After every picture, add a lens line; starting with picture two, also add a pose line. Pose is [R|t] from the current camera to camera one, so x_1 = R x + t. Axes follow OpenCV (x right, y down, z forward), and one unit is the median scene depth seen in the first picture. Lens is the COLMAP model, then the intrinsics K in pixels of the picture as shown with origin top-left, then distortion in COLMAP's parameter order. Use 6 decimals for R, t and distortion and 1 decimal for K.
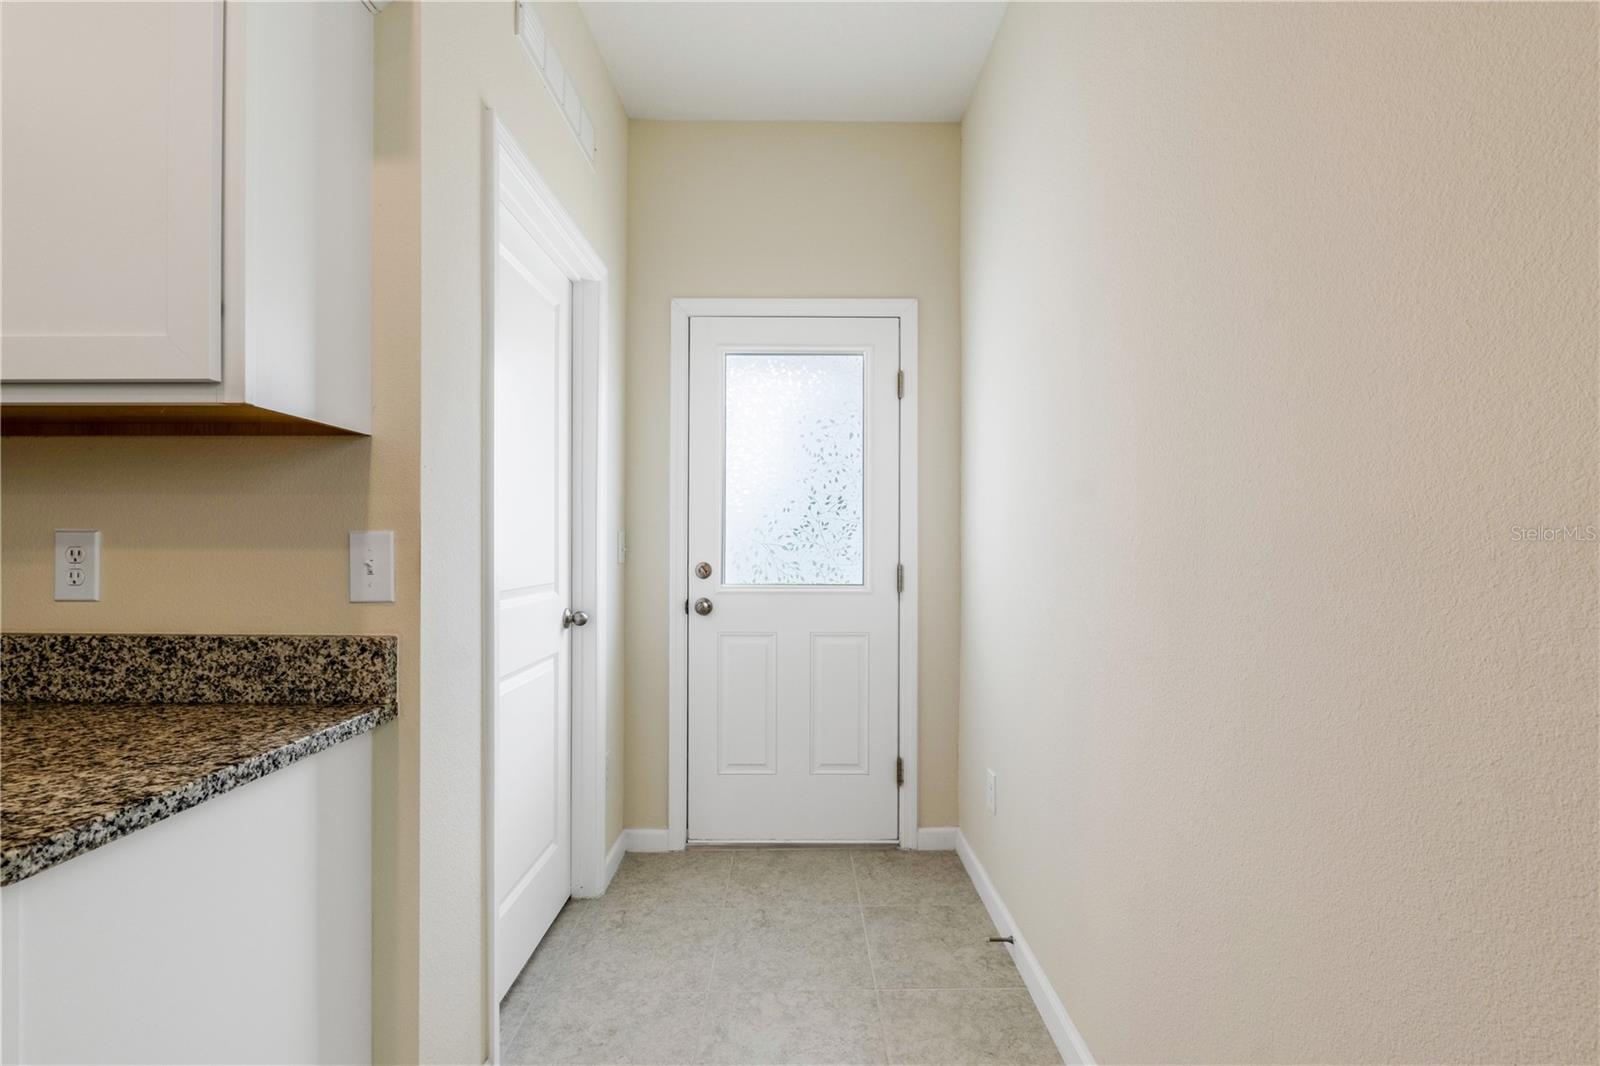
lens RADIAL K [[748.1, 0, 795.1], [0, 748.1, 540.2], [0, 0, 1]] dist [-0.011035, 0.001092]
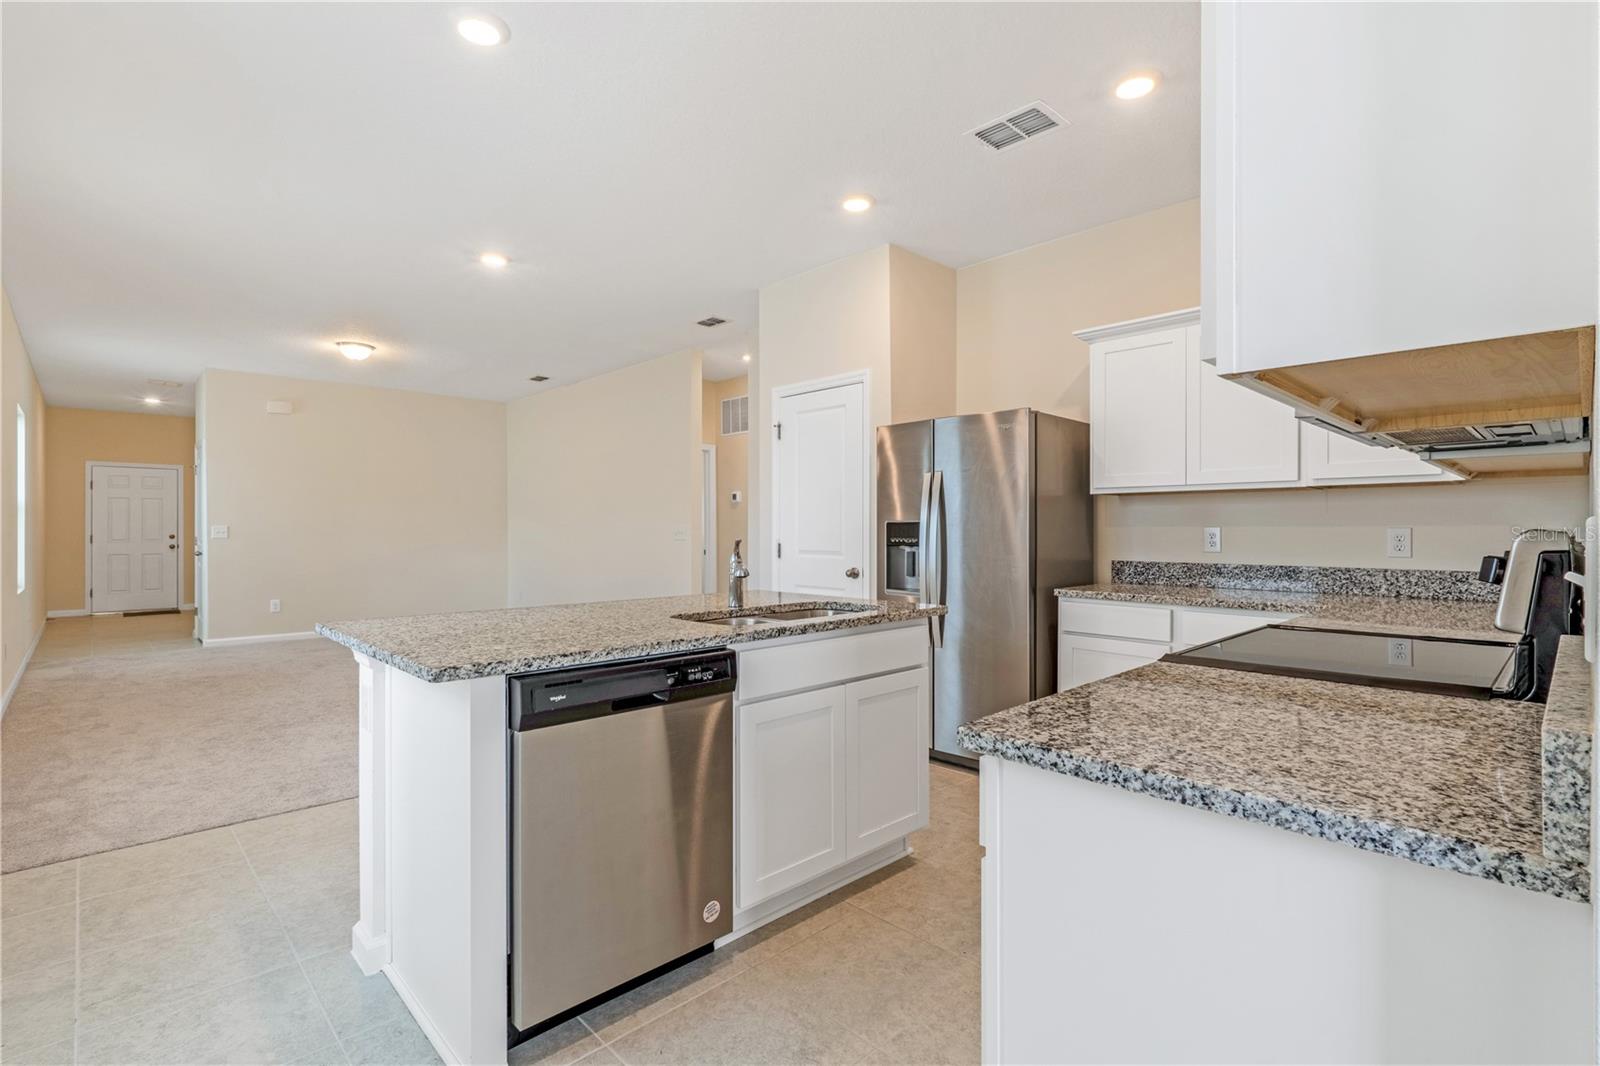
lens RADIAL K [[748.1, 0, 801.0], [0, 748.1, 534.6], [0, 0, 1]] dist [-0.011035, 0.001092]
pose [[-0.723424, 0.000345, -0.690404, 0.168137], [-0.001188, 0.999998, 0.001744, 0.001653], [0.690403, 0.002082, -0.723422, 1.070306]]
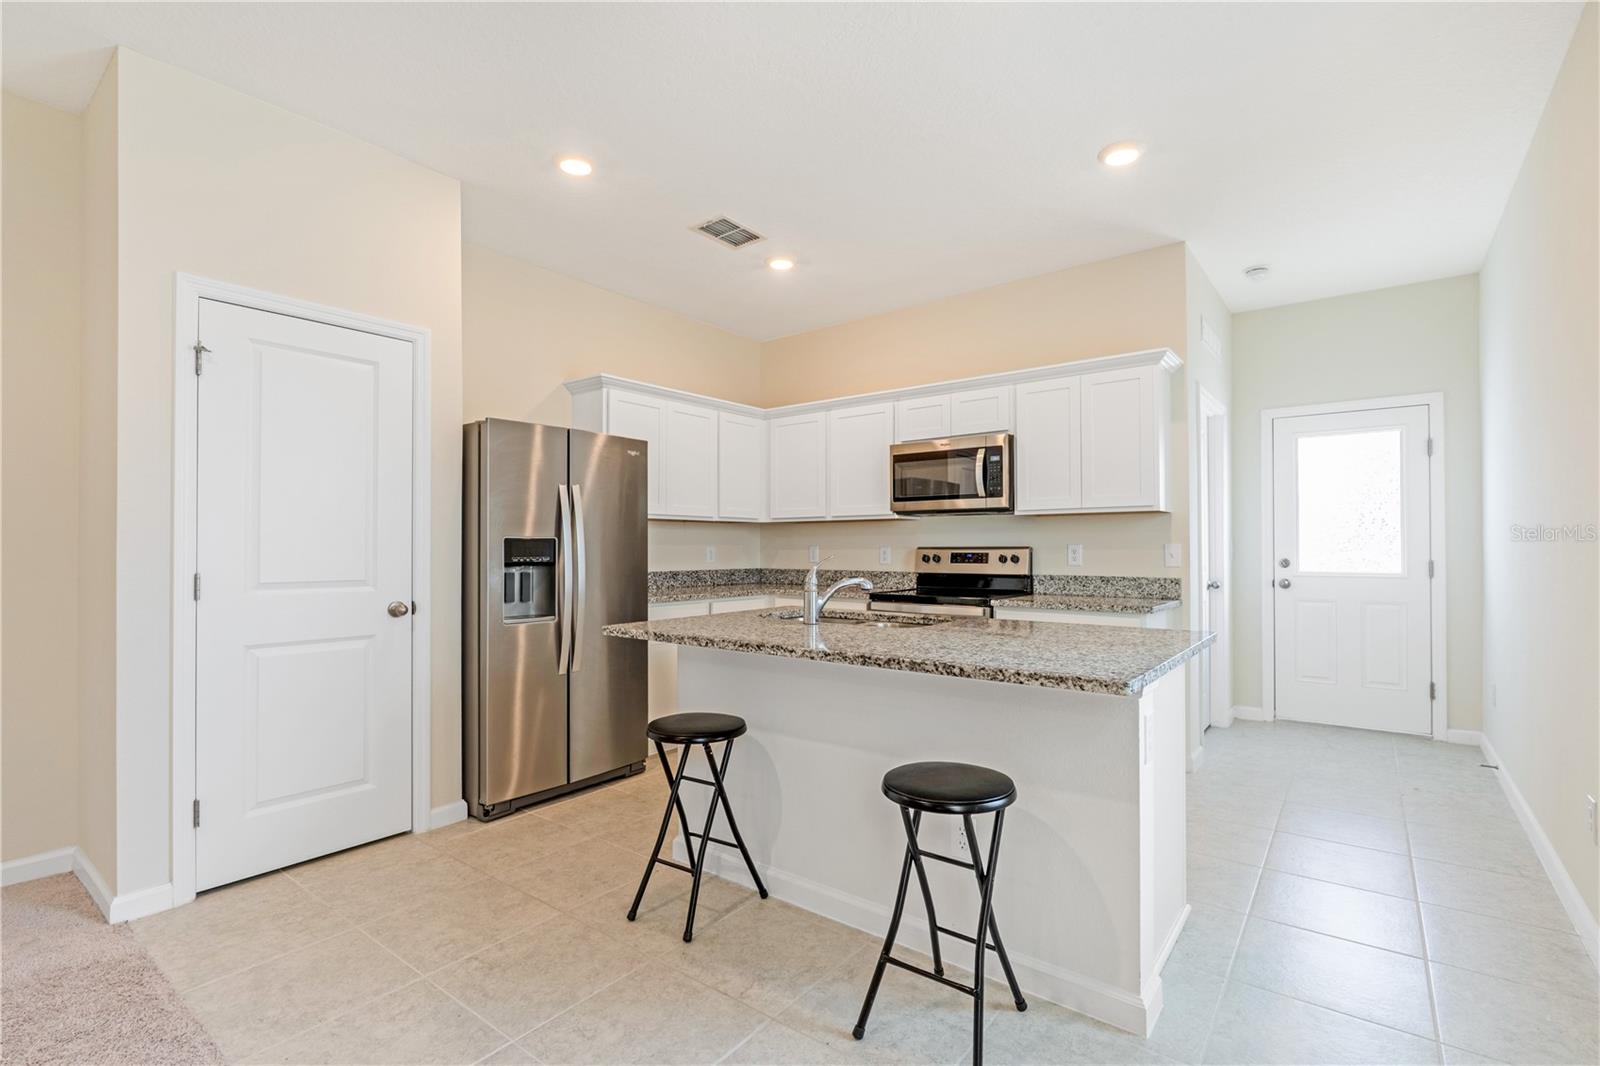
lens RADIAL K [[748.1, 0, 788.8], [0, 748.1, 544.1], [0, 0, 1]] dist [-0.011035, 0.001092]
pose [[0.788048, -0.008263, -0.615558, 0.074197], [0.006839, 0.999966, -0.004668, -0.007429], [0.615575, -0.000531, 0.788078, -2.222167]]
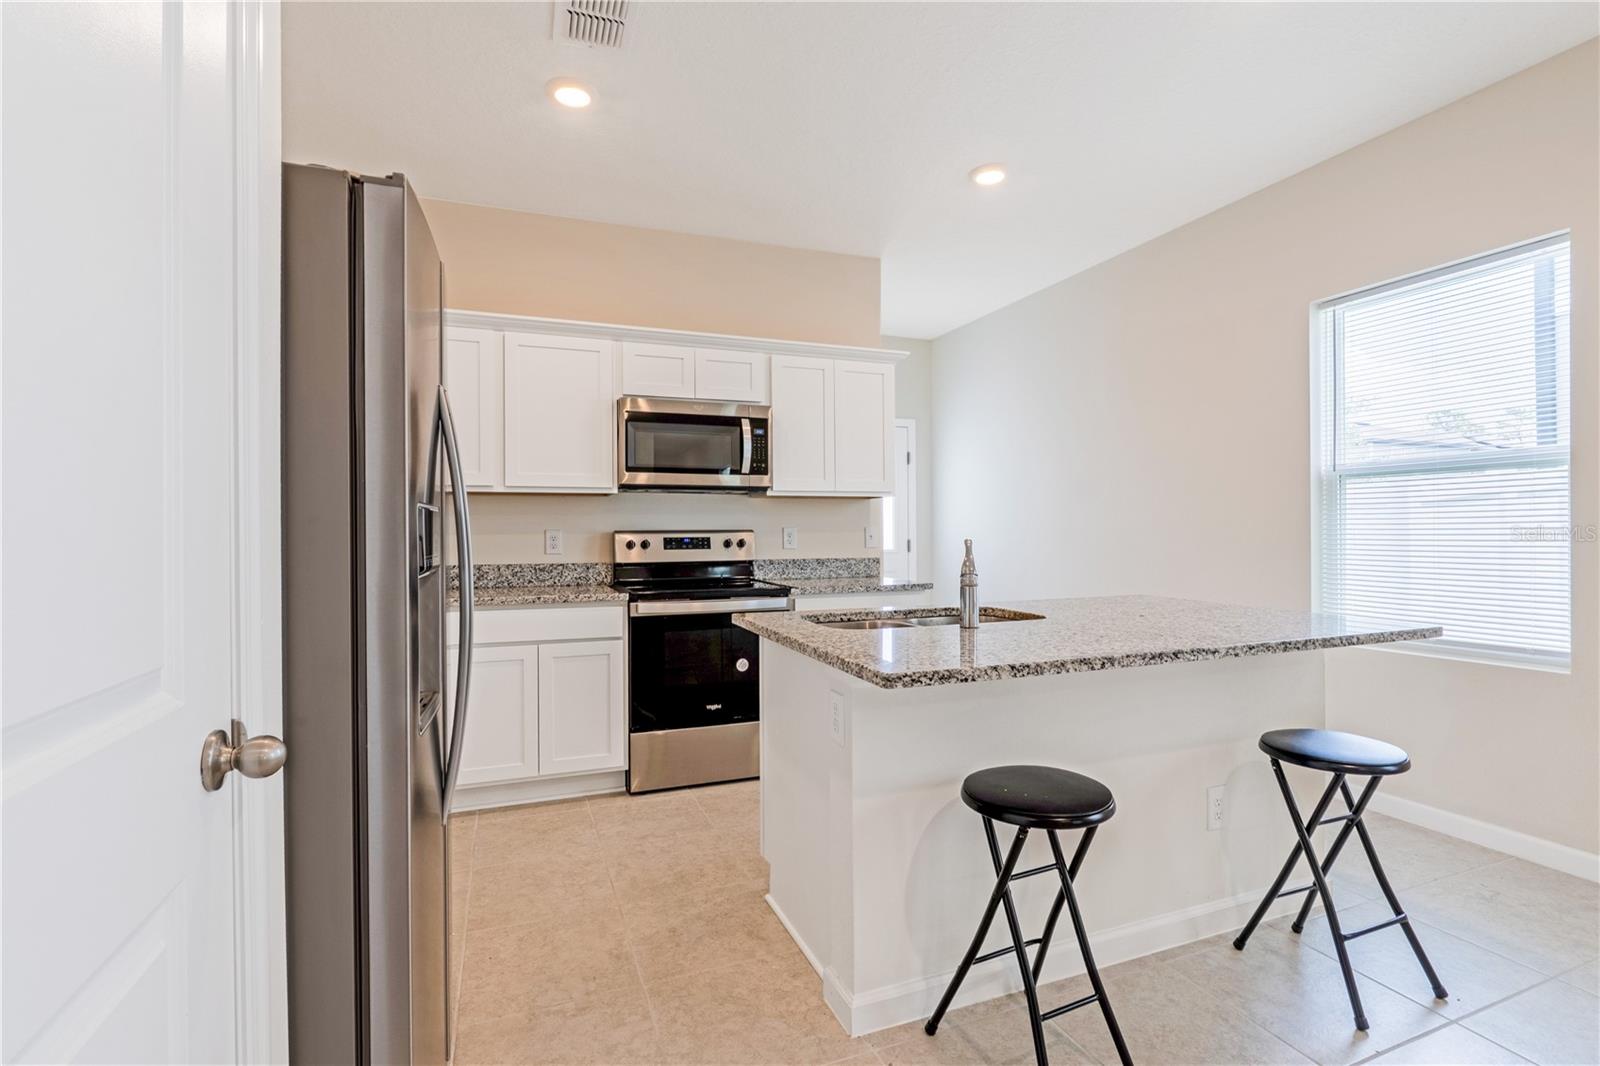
lens RADIAL K [[748.1, 0, 825.2], [0, 748.1, 527.6], [0, 0, 1]] dist [-0.011035, 0.001092]
pose [[0.923371, -0.007572, 0.383834, -1.924307], [0.007720, 0.999970, 0.001153, -0.014182], [-0.383831, 0.001899, 0.923401, -1.939924]]
